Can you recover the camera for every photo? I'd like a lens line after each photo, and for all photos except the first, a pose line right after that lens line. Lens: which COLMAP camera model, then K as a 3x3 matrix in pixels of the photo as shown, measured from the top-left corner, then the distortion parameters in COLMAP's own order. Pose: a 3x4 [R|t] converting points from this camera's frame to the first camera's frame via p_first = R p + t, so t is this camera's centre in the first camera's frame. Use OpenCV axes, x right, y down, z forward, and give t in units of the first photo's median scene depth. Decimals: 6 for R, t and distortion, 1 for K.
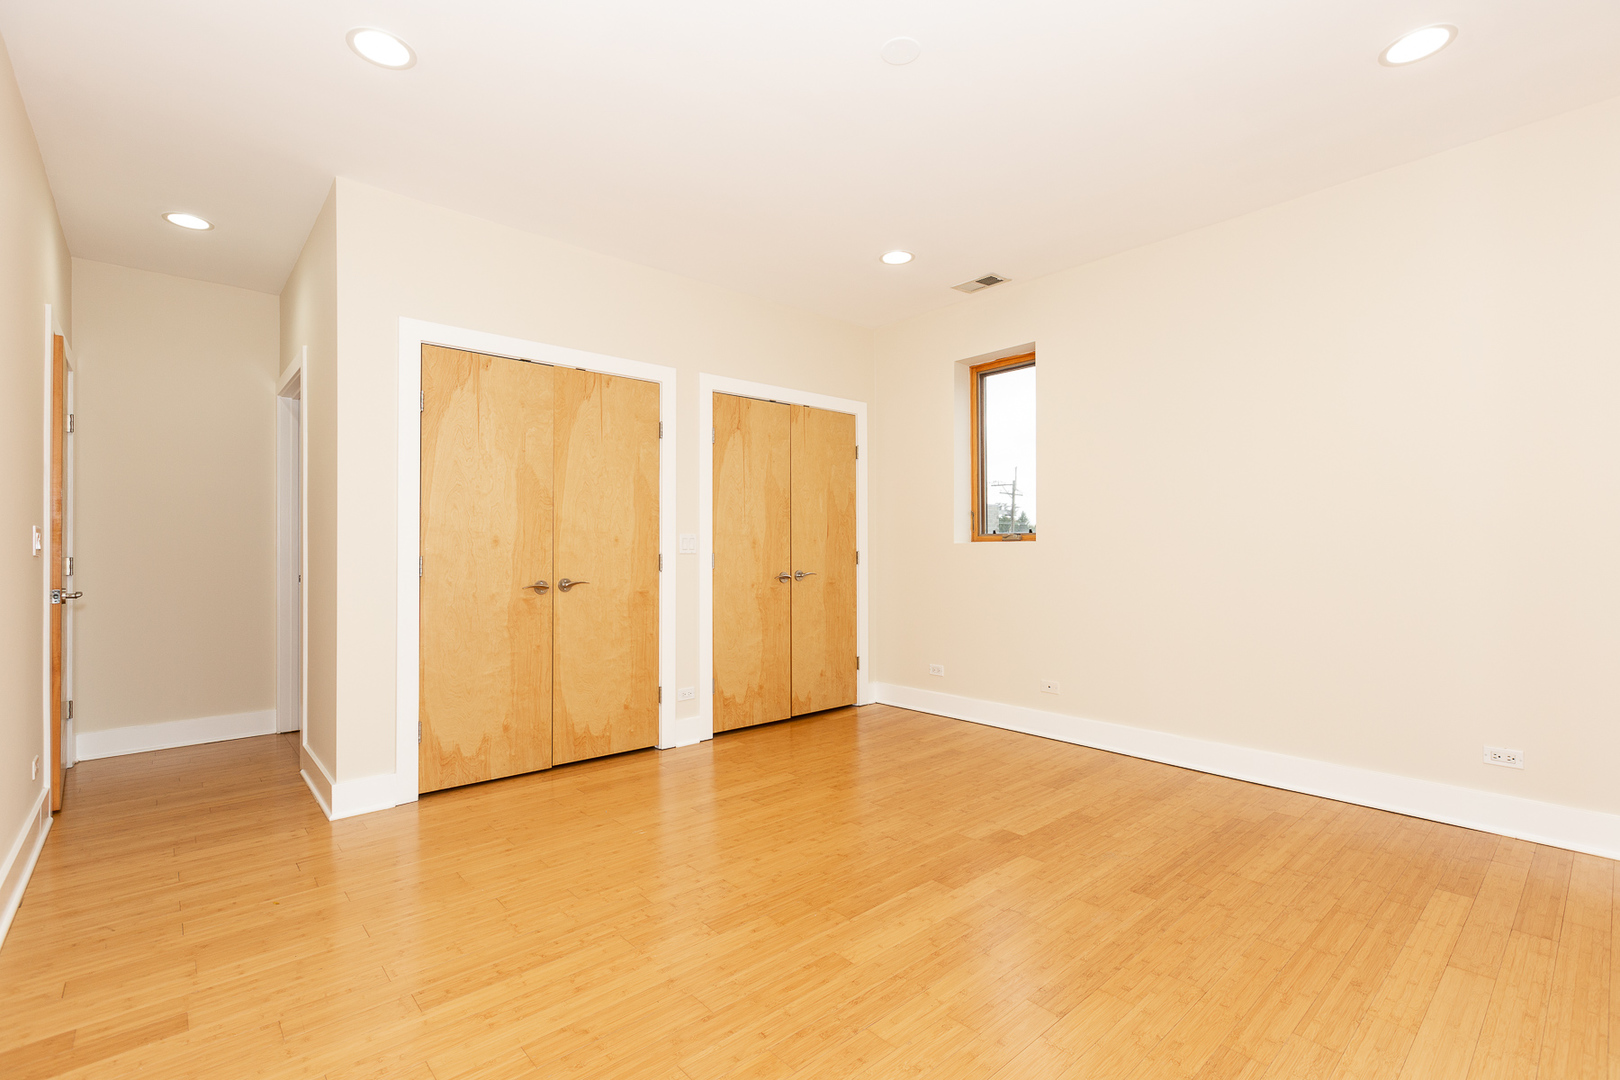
lens RADIAL K [[730.0, 0, 810.0], [0, 730.0, 540.0], [0, 0, 1]] dist [-0.000779, -0.000123]
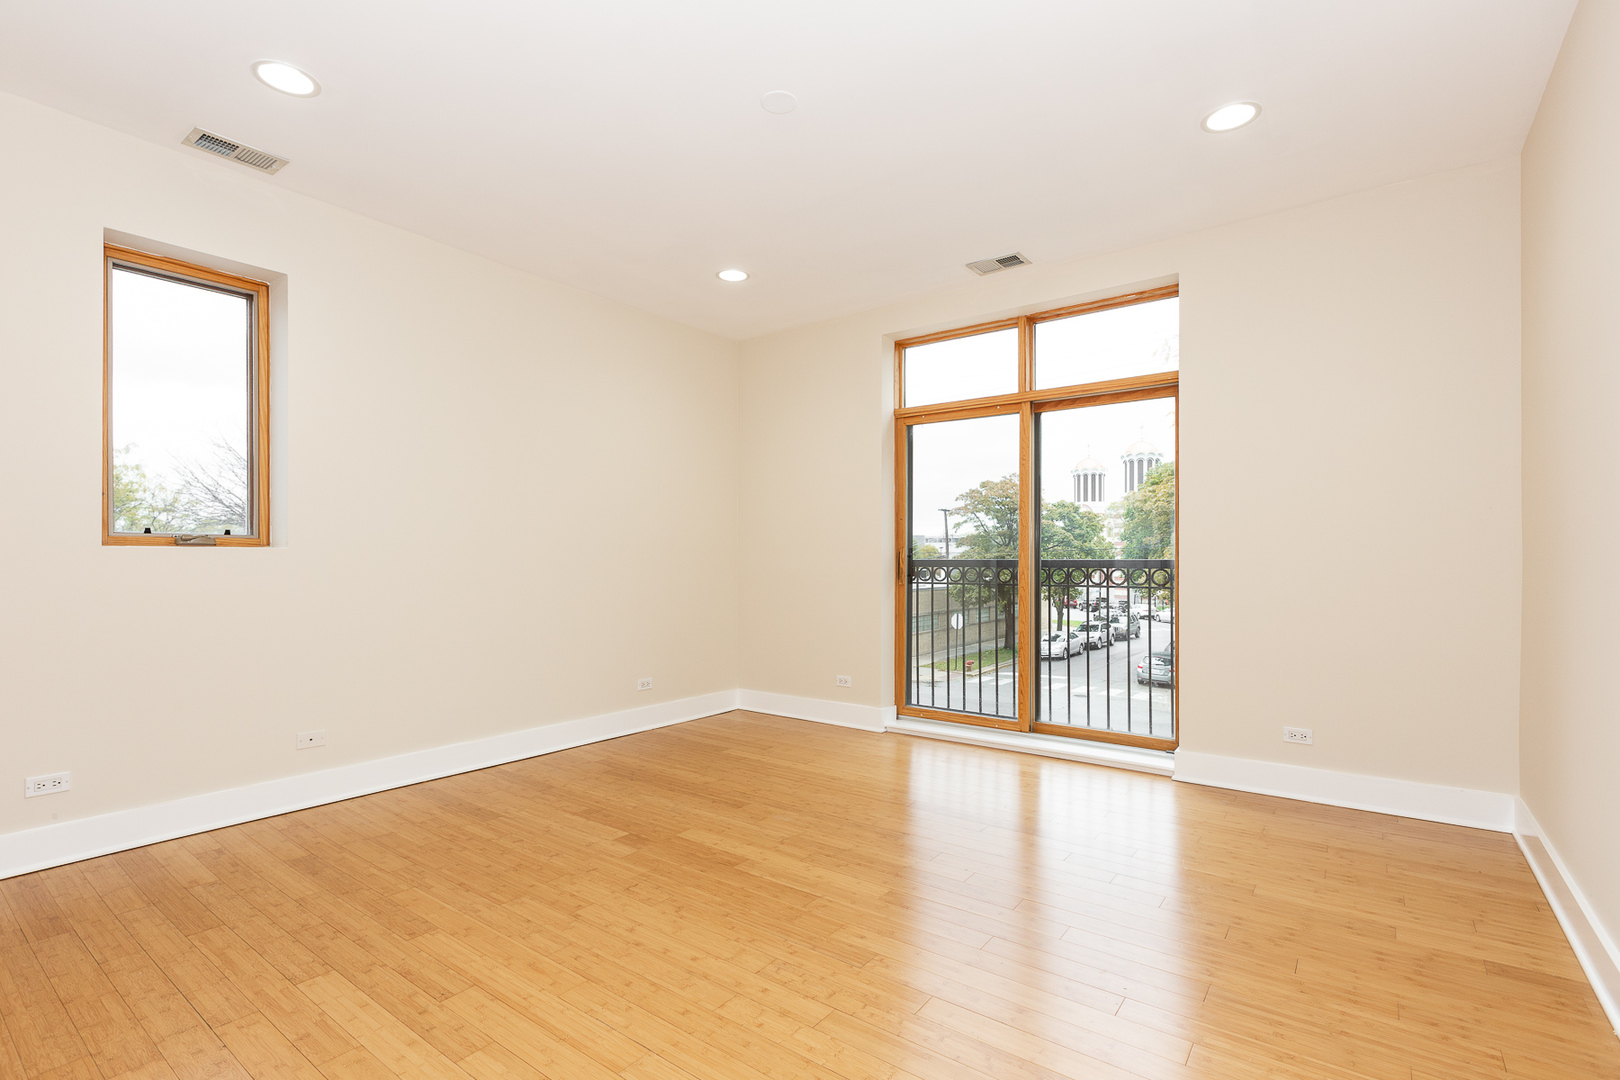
lens RADIAL K [[751.6, 0, 789.5], [0, 751.6, 560.1], [0, 0, 1]] dist [0.000281, -0.000048]
pose [[-0.180053, 0.005518, 0.983641, -0.740039], [-0.008717, 0.999936, -0.007205, 0.016733], [-0.983618, -0.009872, -0.179994, 0.884712]]
